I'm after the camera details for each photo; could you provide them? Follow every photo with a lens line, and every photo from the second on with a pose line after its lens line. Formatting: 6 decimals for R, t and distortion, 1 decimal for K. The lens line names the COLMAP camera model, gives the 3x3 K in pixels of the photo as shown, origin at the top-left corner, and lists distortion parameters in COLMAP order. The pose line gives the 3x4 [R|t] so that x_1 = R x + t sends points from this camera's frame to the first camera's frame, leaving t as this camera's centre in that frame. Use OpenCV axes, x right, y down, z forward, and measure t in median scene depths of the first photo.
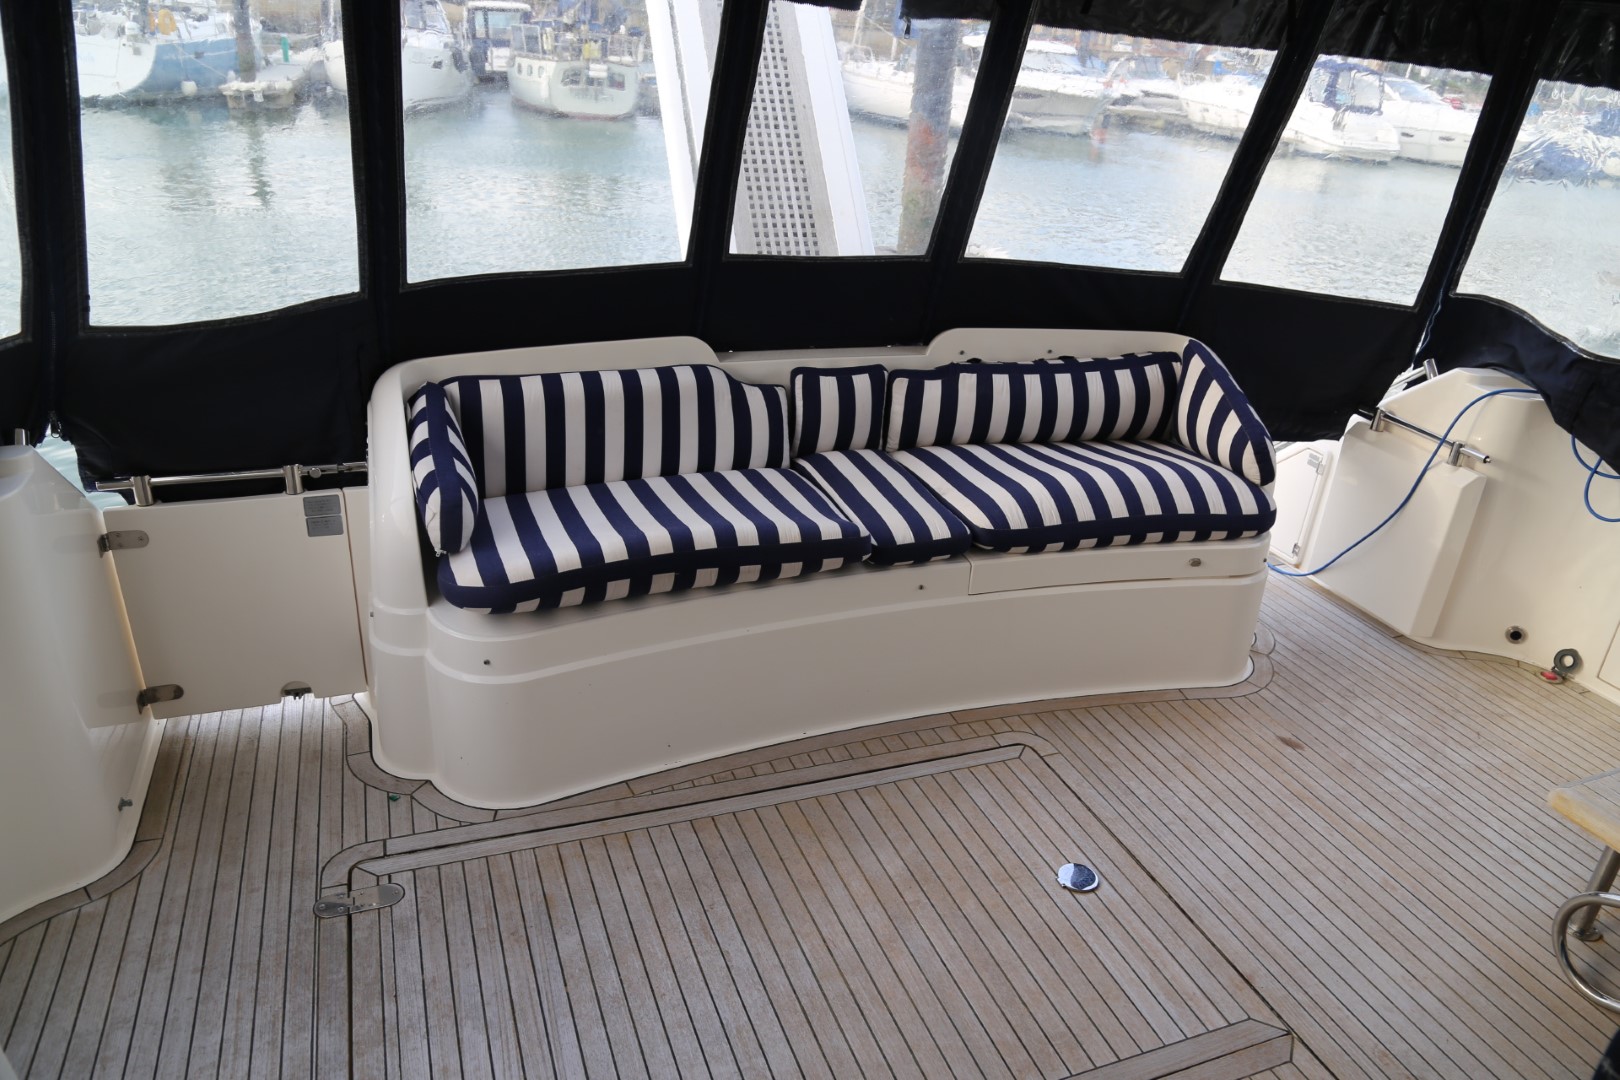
lens RADIAL K [[1105.7, 0, 810.0], [0, 1105.7, 540.0], [0, 0, 1]] dist [-0.129001, 0.067867]
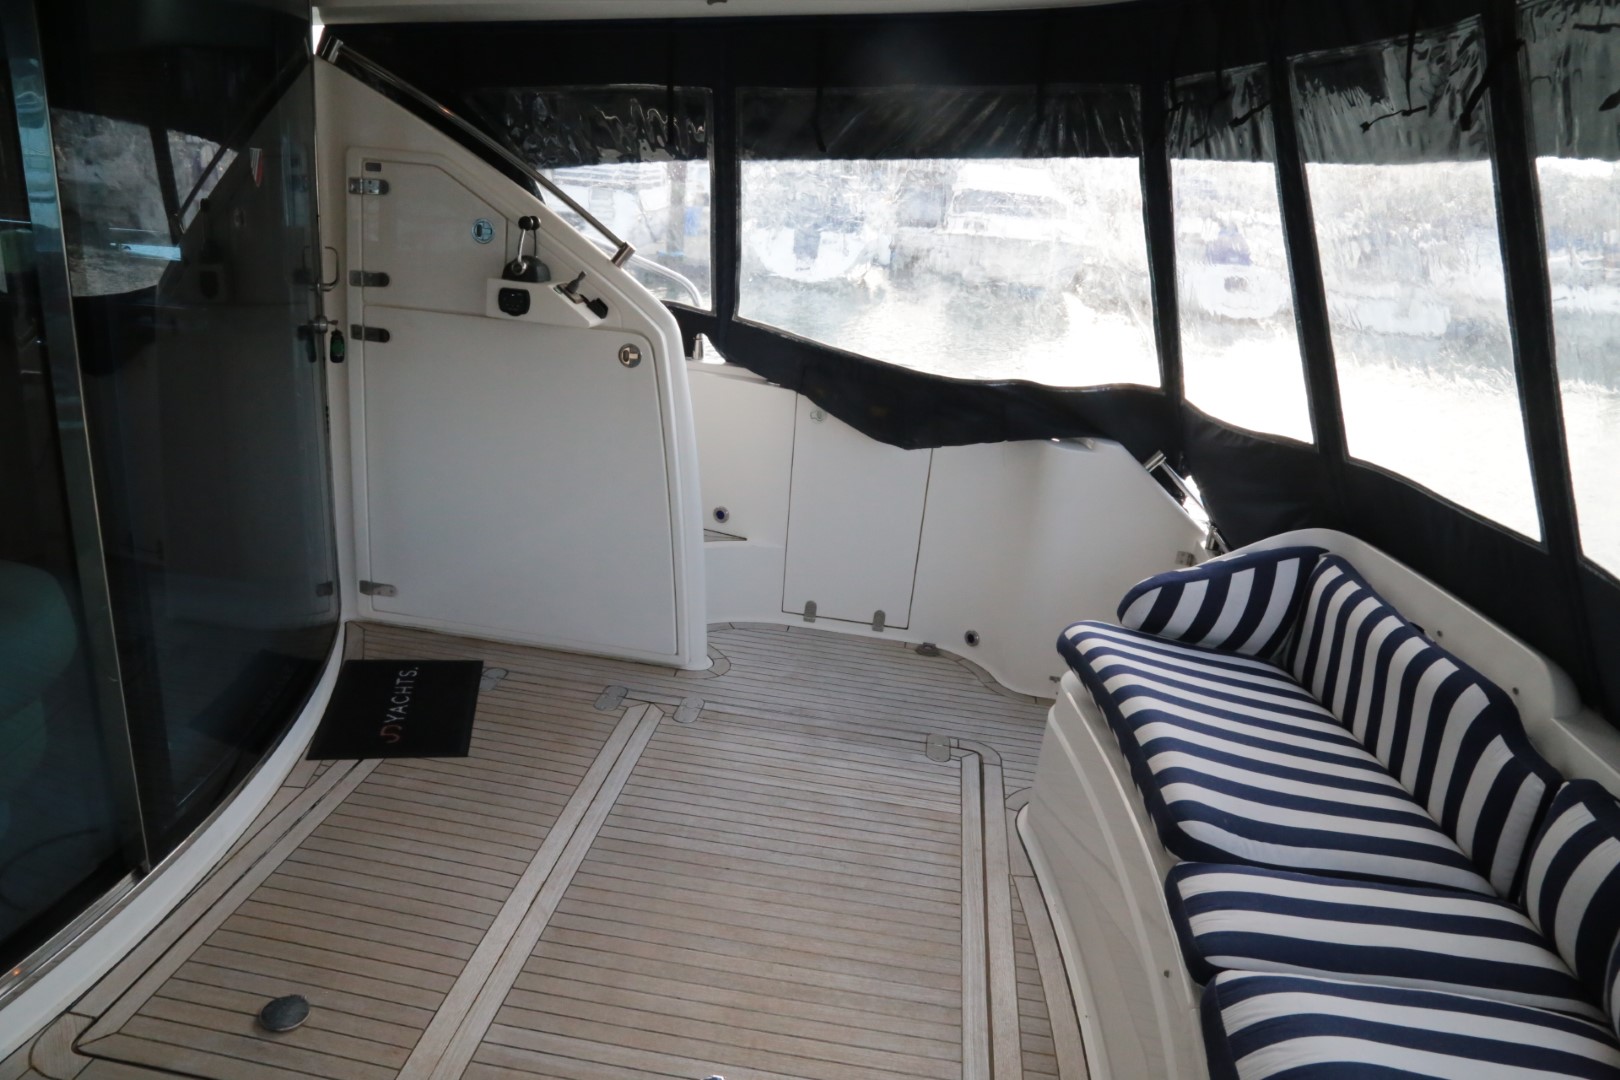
lens RADIAL K [[1105.7, 0, 810.0], [0, 1105.7, 540.0], [0, 0, 1]] dist [-0.129001, 0.067867]
pose [[-0.456977, 0.185700, -0.869878, 0.920541], [-0.473756, 0.776888, 0.414729, -0.425929], [0.752813, 0.601632, -0.267043, 1.114868]]
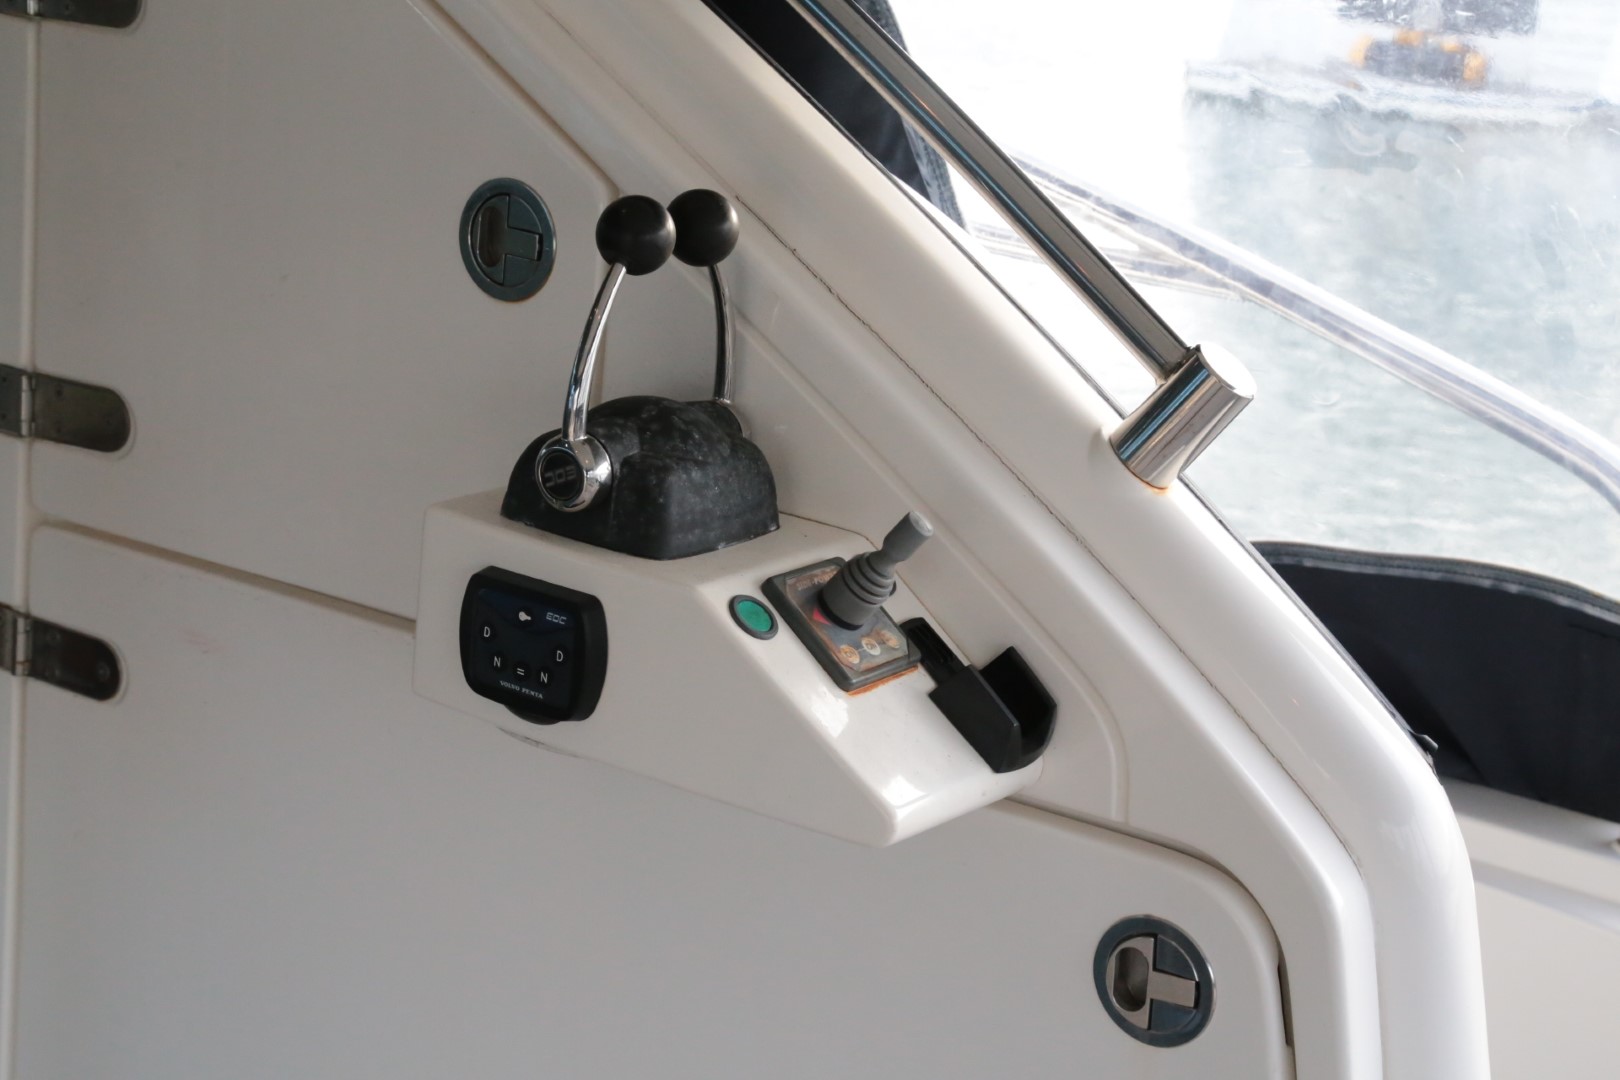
lens RADIAL K [[3238.4, 0, 810.0], [0, 3238.4, 540.0], [0, 0, 1]] dist [0.034480, 0.087072]
pose [[-0.806403, 0.037143, -0.590199, 0.191527], [-0.351519, 0.772462, 0.528901, -0.351373], [0.475551, 0.633974, -0.609859, 0.741082]]
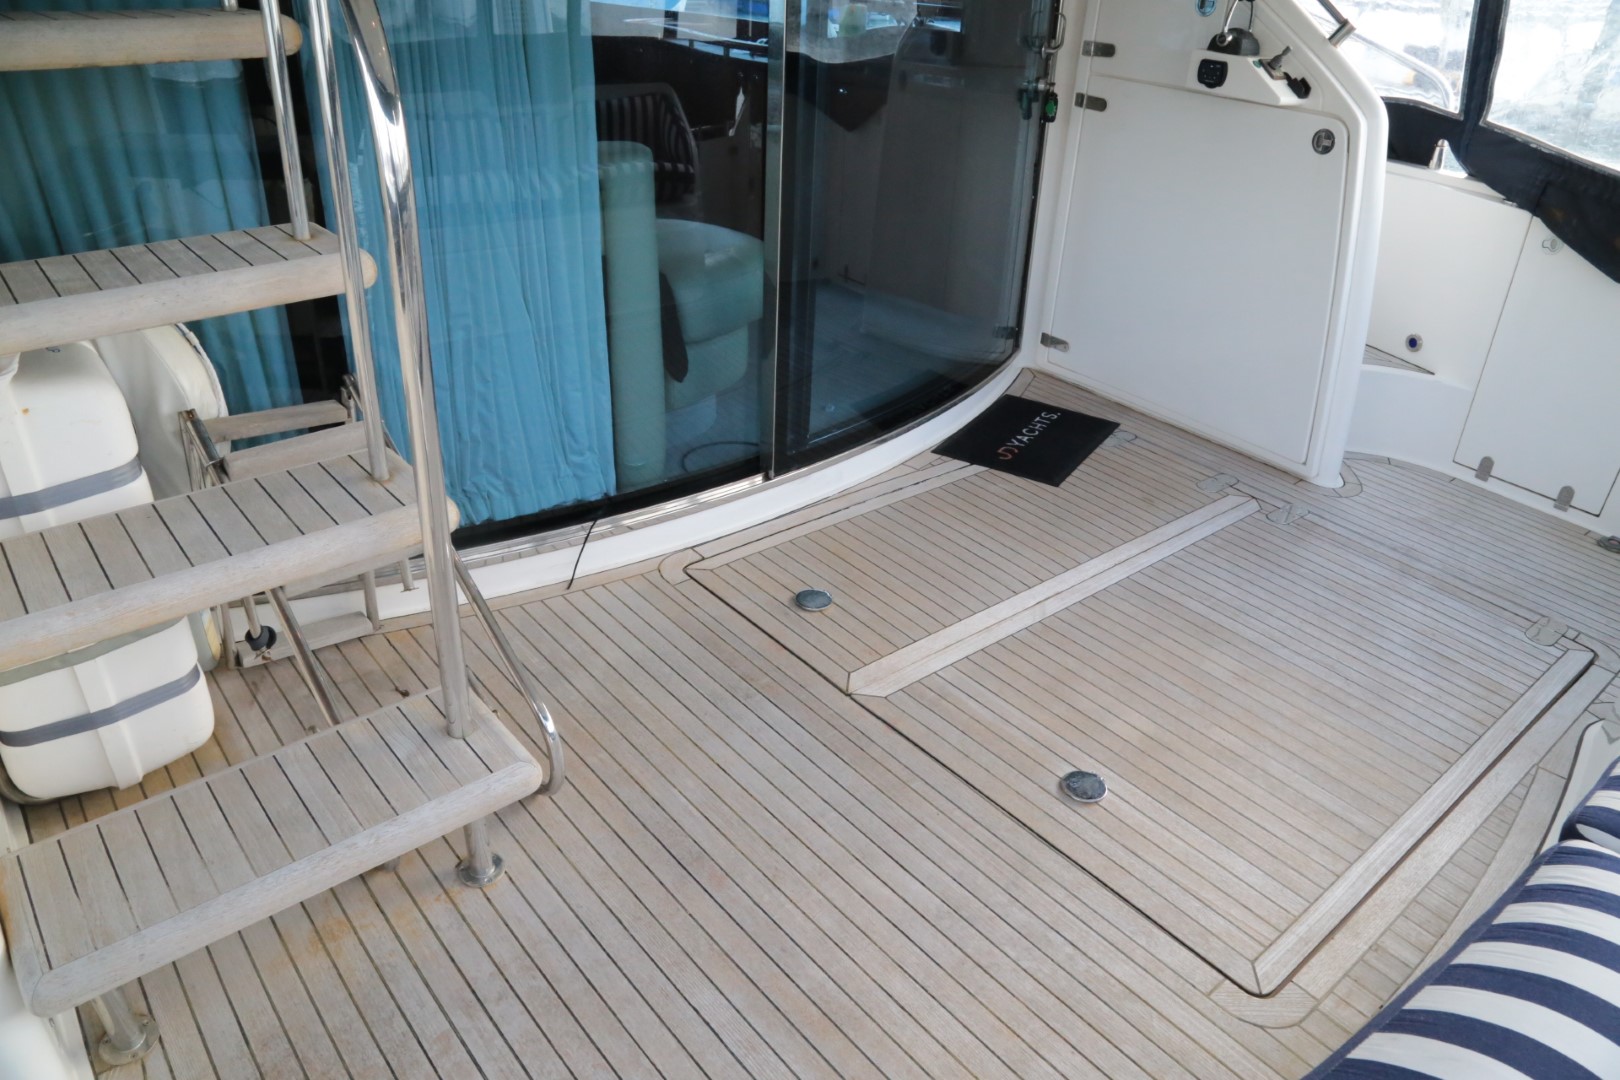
lens RADIAL K [[1105.7, 0, 810.0], [0, 1105.7, 540.0], [0, 0, 1]] dist [-0.129001, 0.067867]
pose [[-0.940525, 0.071283, -0.332161, 0.811749], [-0.226390, 0.597491, 0.769255, -0.492001], [0.253297, 0.798701, -0.545818, 1.391521]]
